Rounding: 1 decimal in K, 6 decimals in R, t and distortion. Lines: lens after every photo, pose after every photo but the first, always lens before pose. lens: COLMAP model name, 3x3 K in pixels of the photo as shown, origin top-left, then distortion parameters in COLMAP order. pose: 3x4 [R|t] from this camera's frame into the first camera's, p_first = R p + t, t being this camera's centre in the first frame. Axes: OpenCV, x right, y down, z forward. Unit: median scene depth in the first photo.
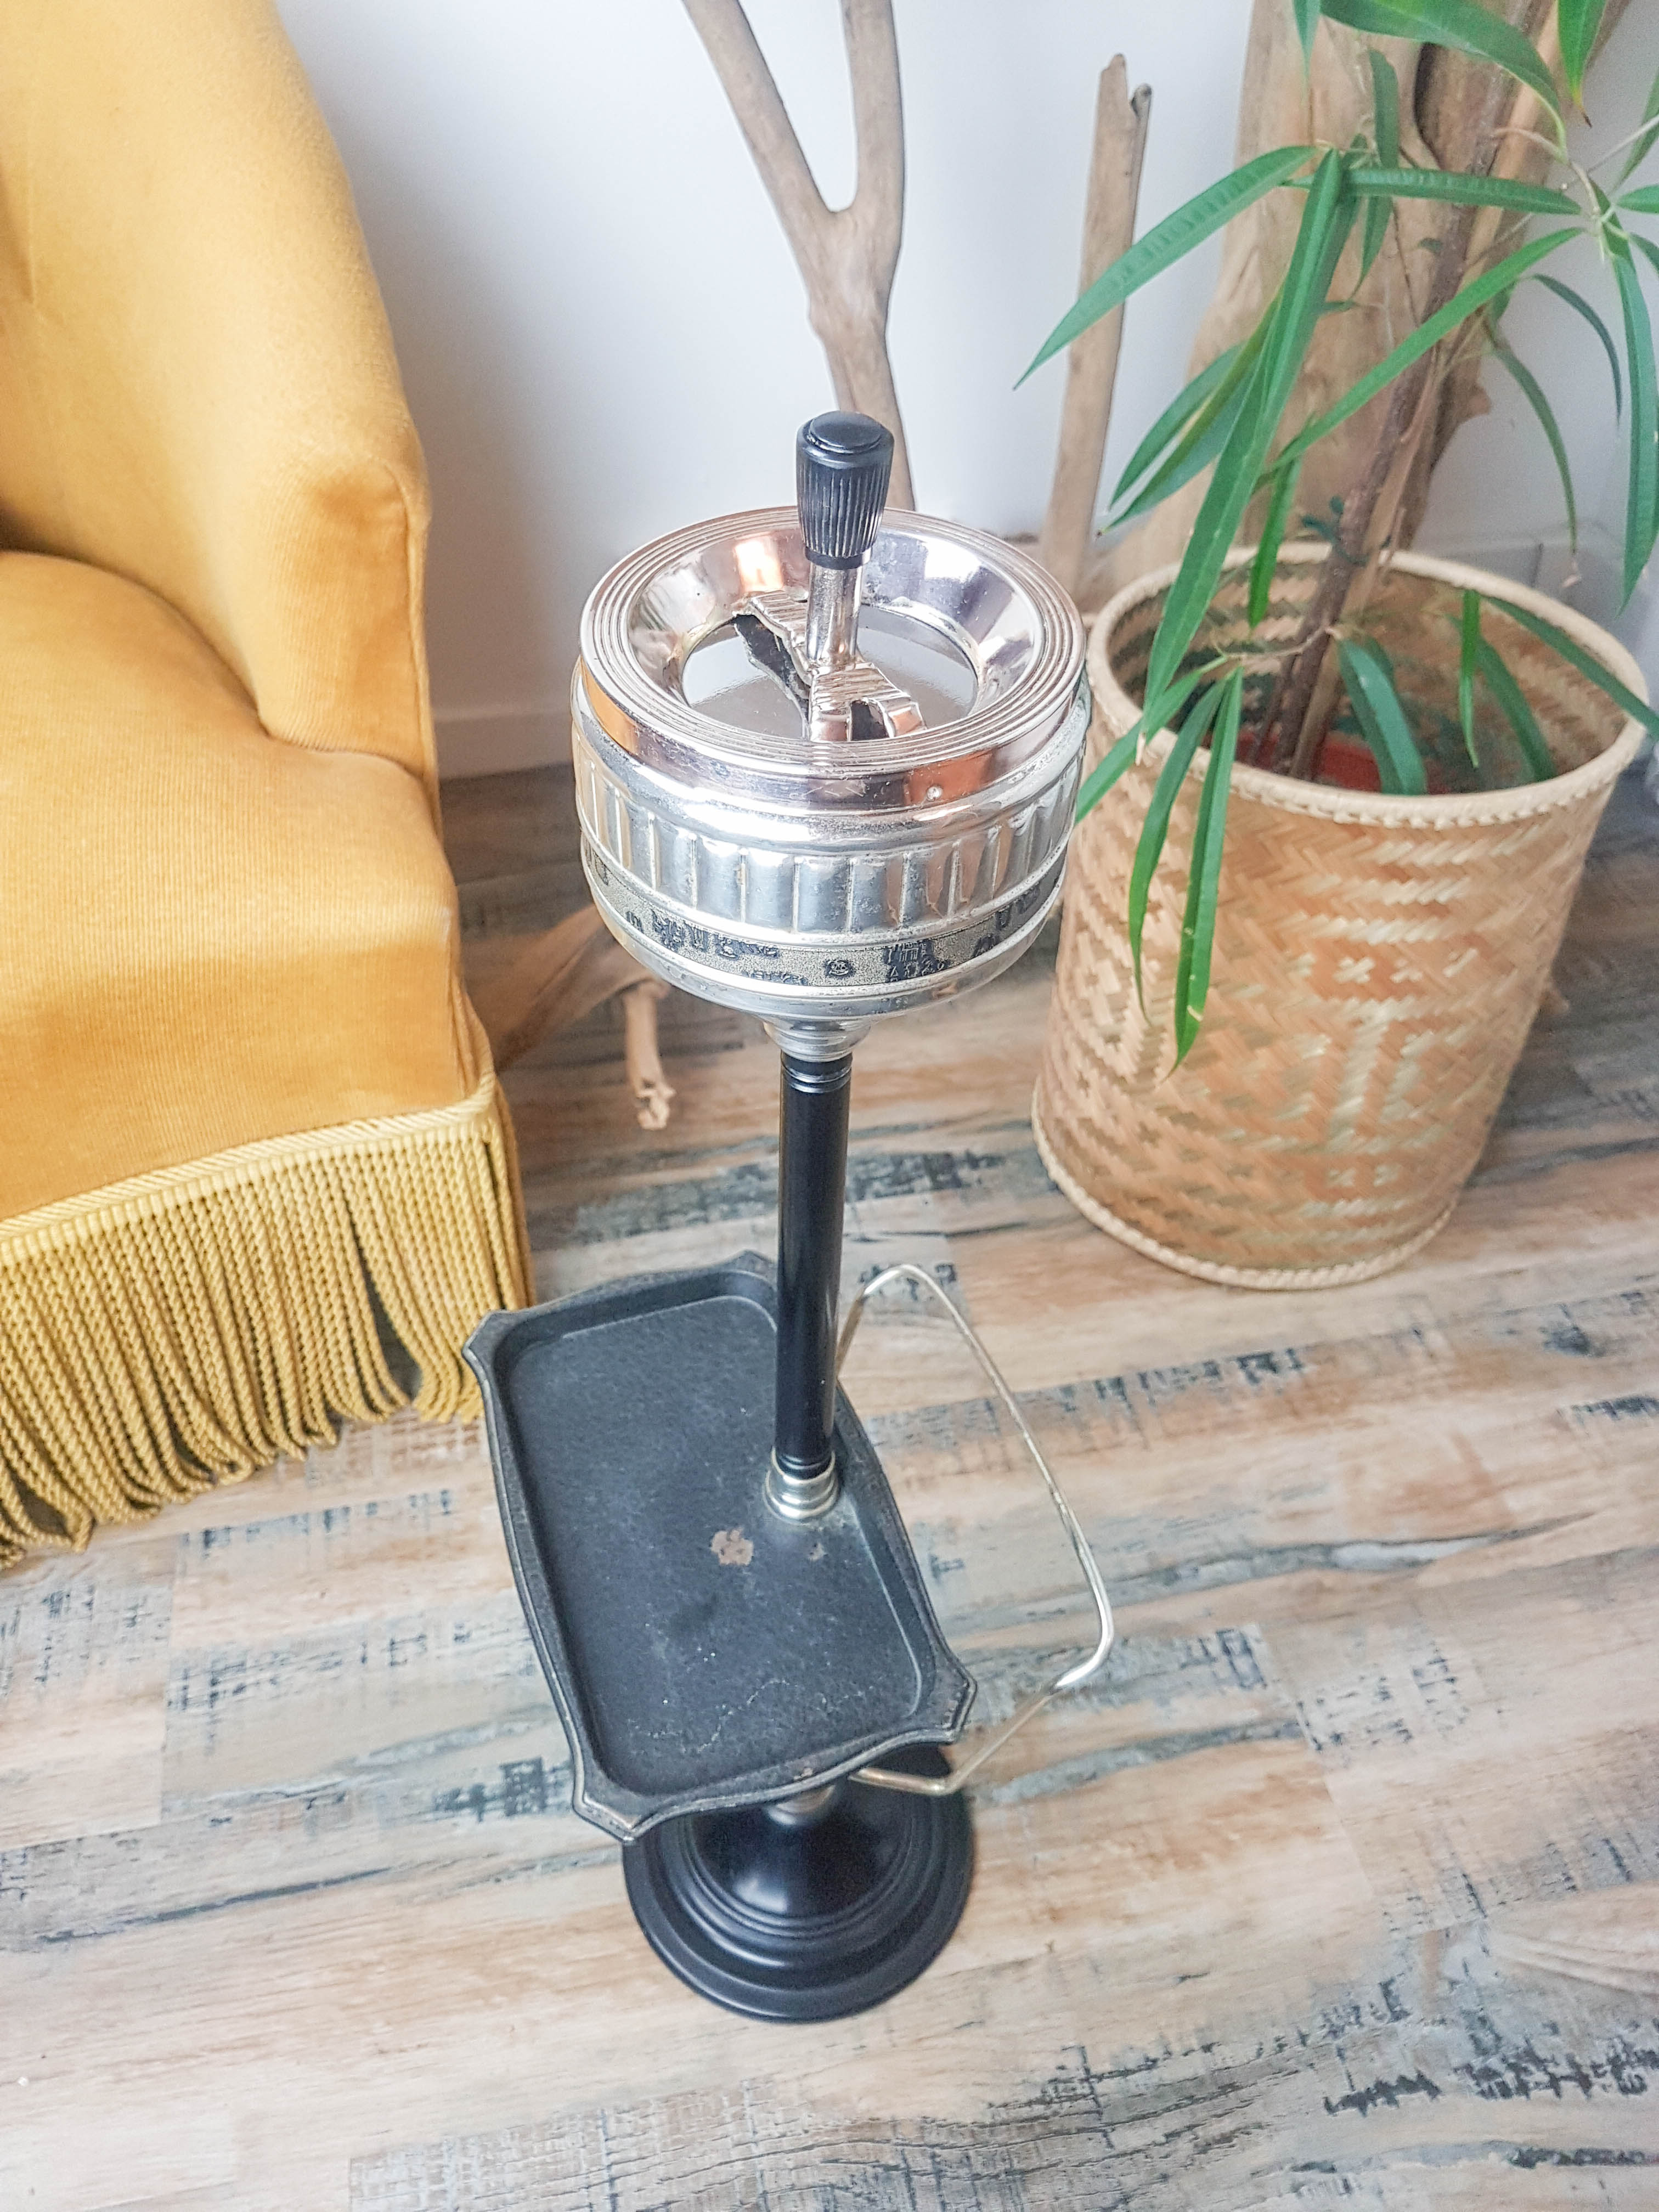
lens RADIAL K [[1752.7, 0, 766.1], [0, 1752.7, 1062.1], [0, 0, 1]] dist [0.064173, -0.100334]
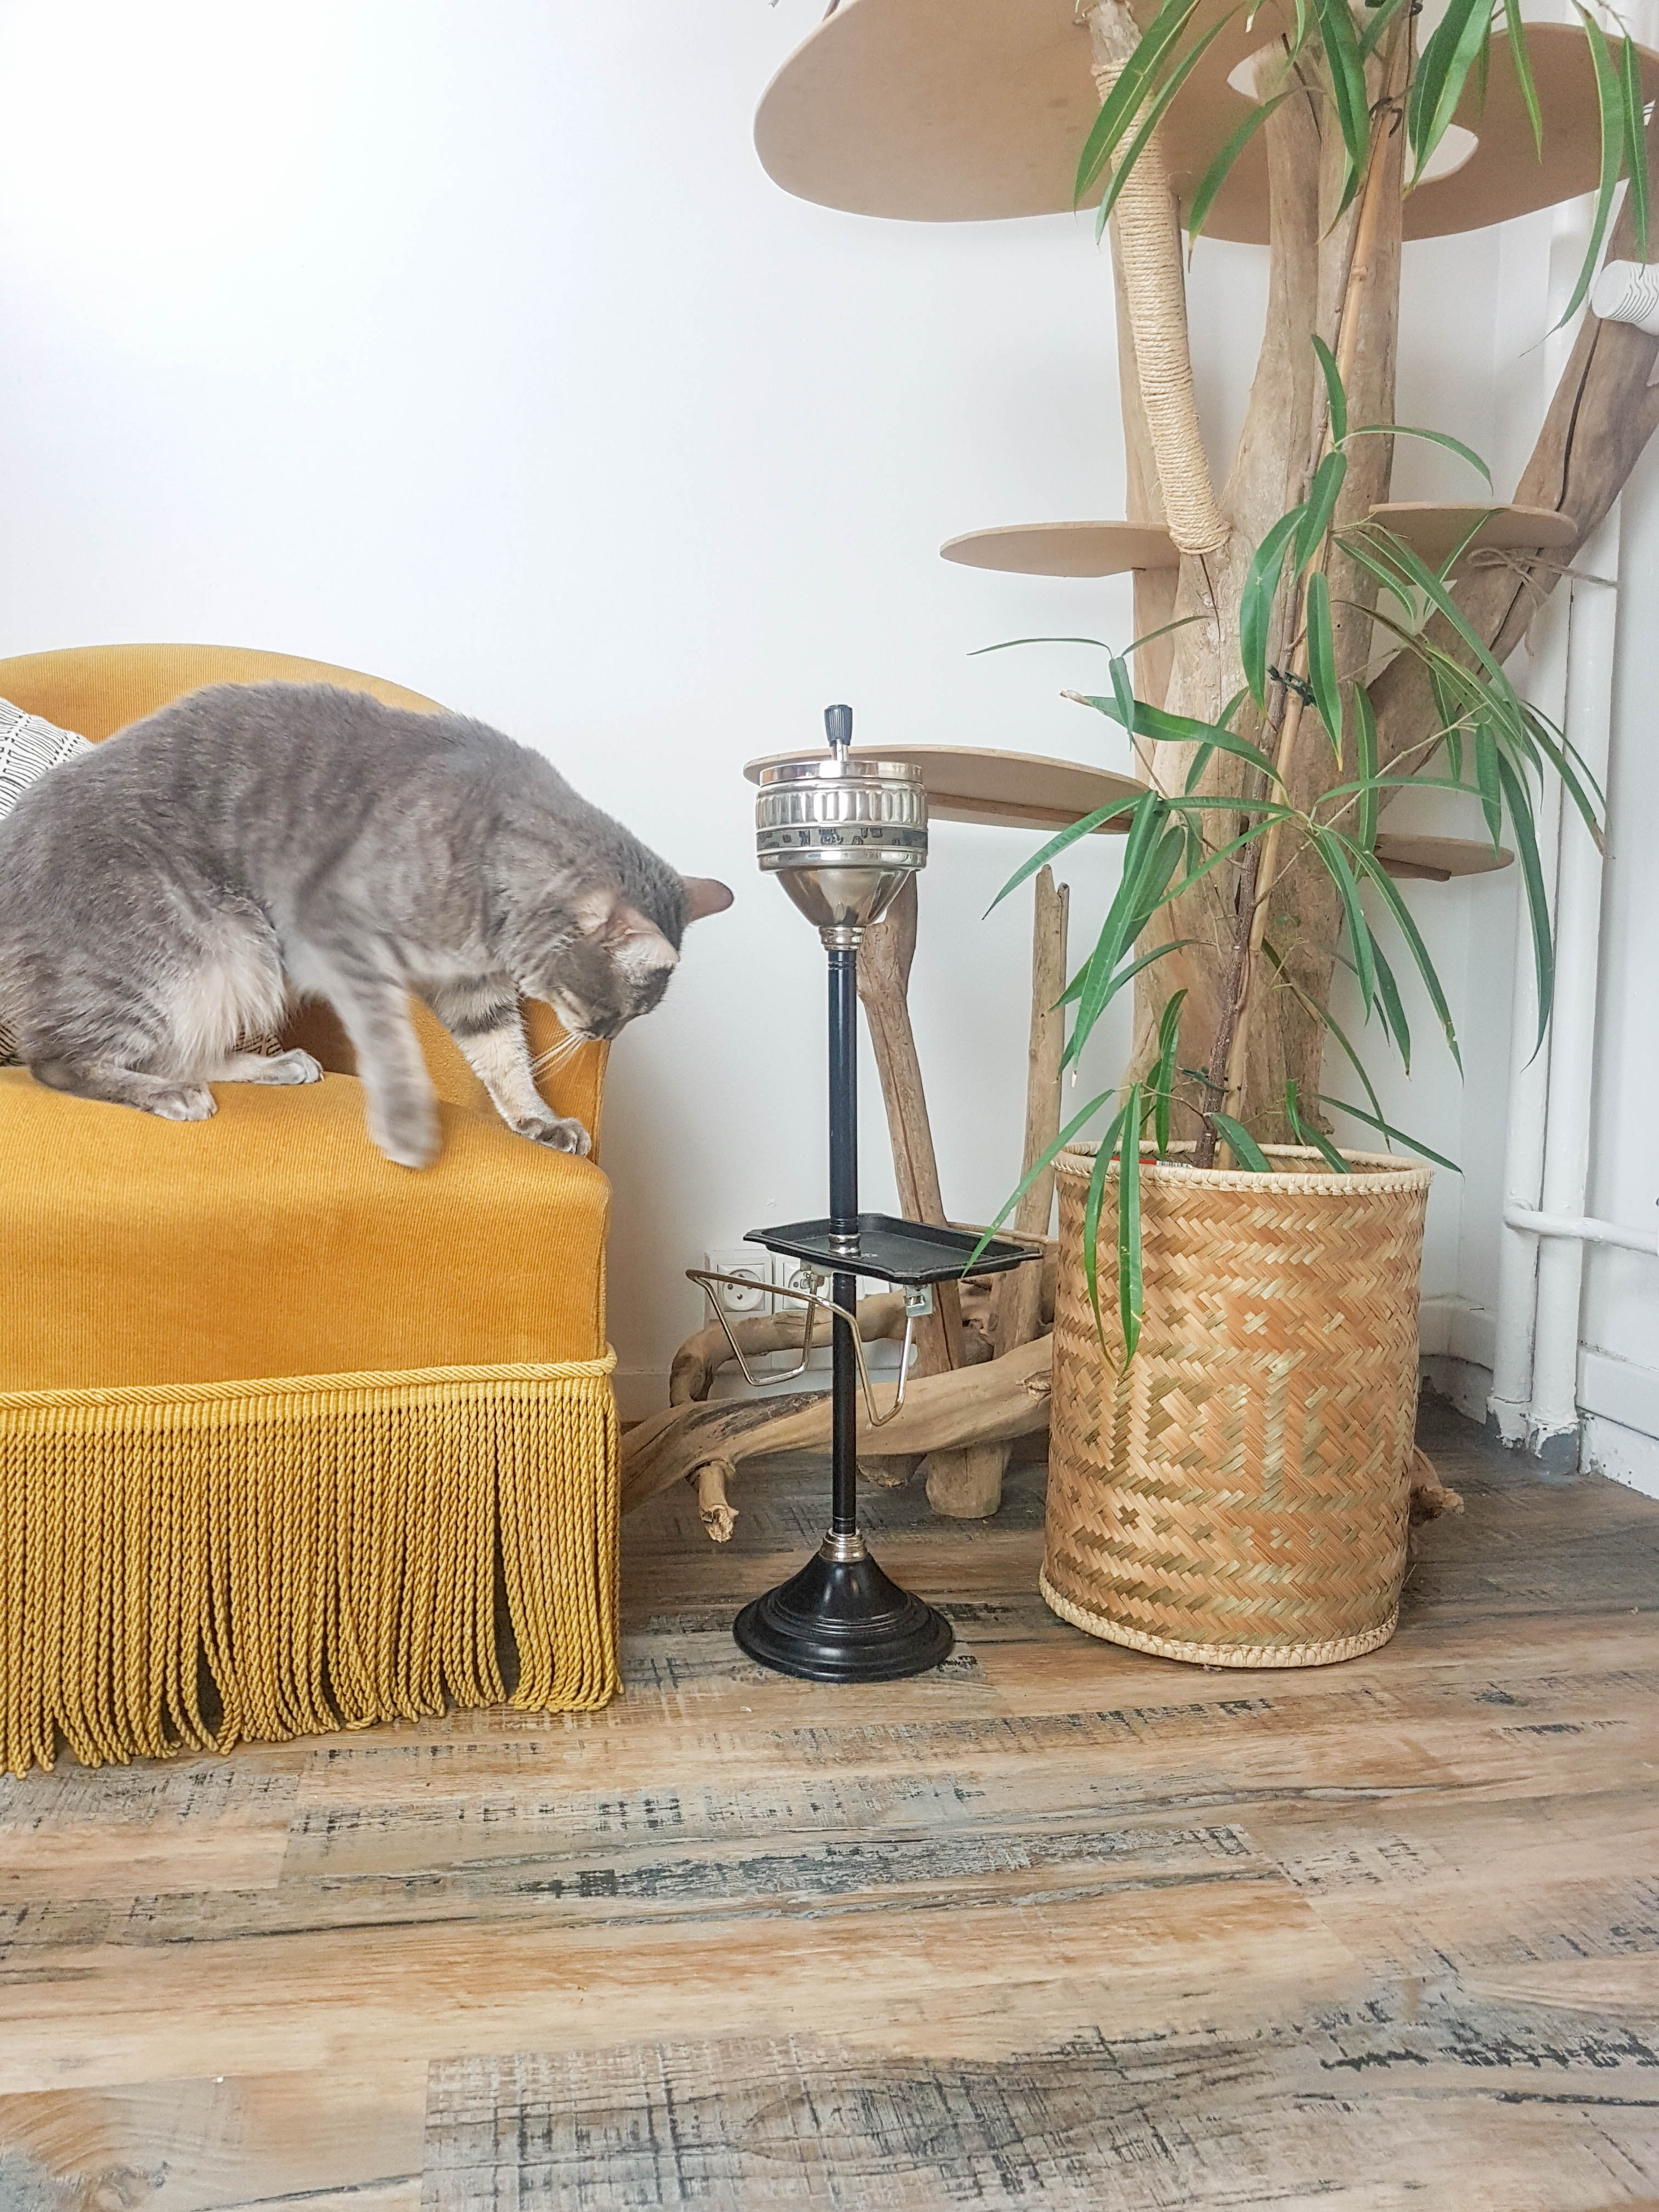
lens RADIAL K [[1732.8, 0, 767.0], [0, 1732.8, 1064.1], [0, 0, 1]] dist [-0.020635, 0.024990]
pose [[0.999018, 0.033455, -0.029063, -0.013179], [-0.044252, 0.788361, -0.613620, 0.651213], [0.002383, 0.614303, 0.789067, -0.191727]]
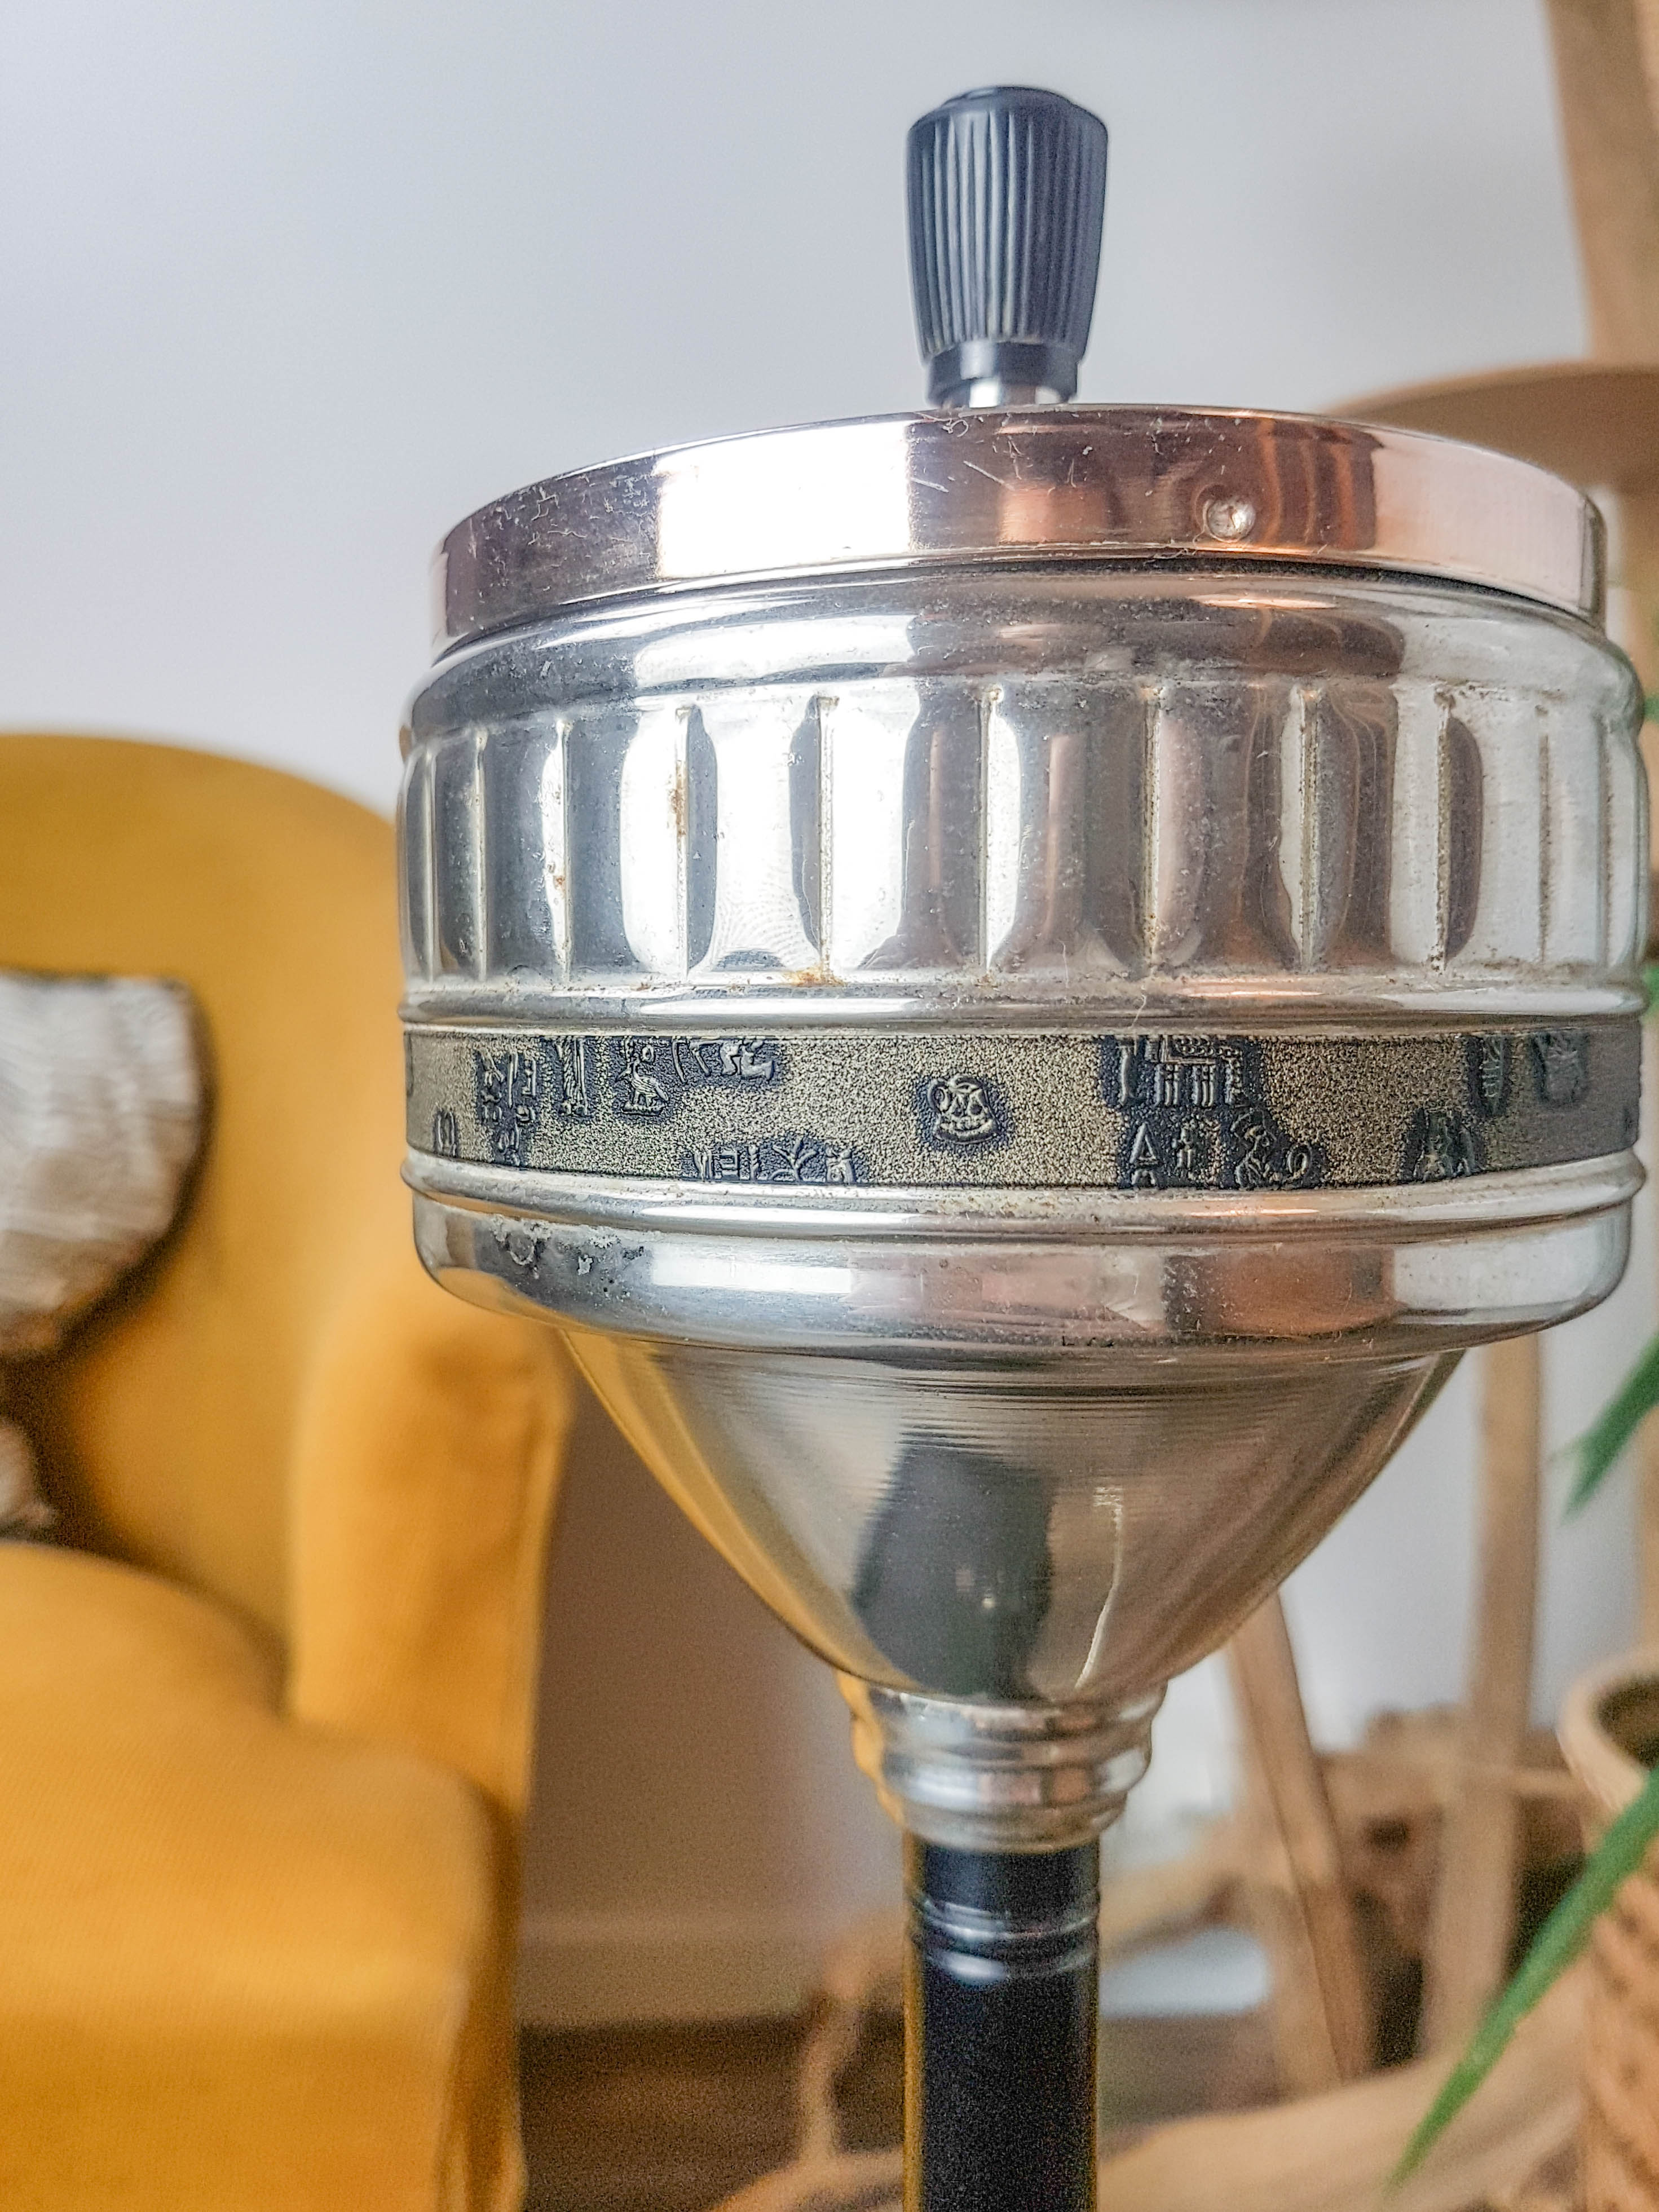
lens RADIAL K [[1910.4, 0, 740.0], [0, 1910.4, 1075.9], [0, 0, 1]] dist [0.004182, -0.053279]
pose [[0.979343, -0.004274, -0.202161, 0.031832], [-0.130396, 0.750776, -0.647559, 0.074741], [0.154546, 0.660543, 0.734710, 0.324482]]
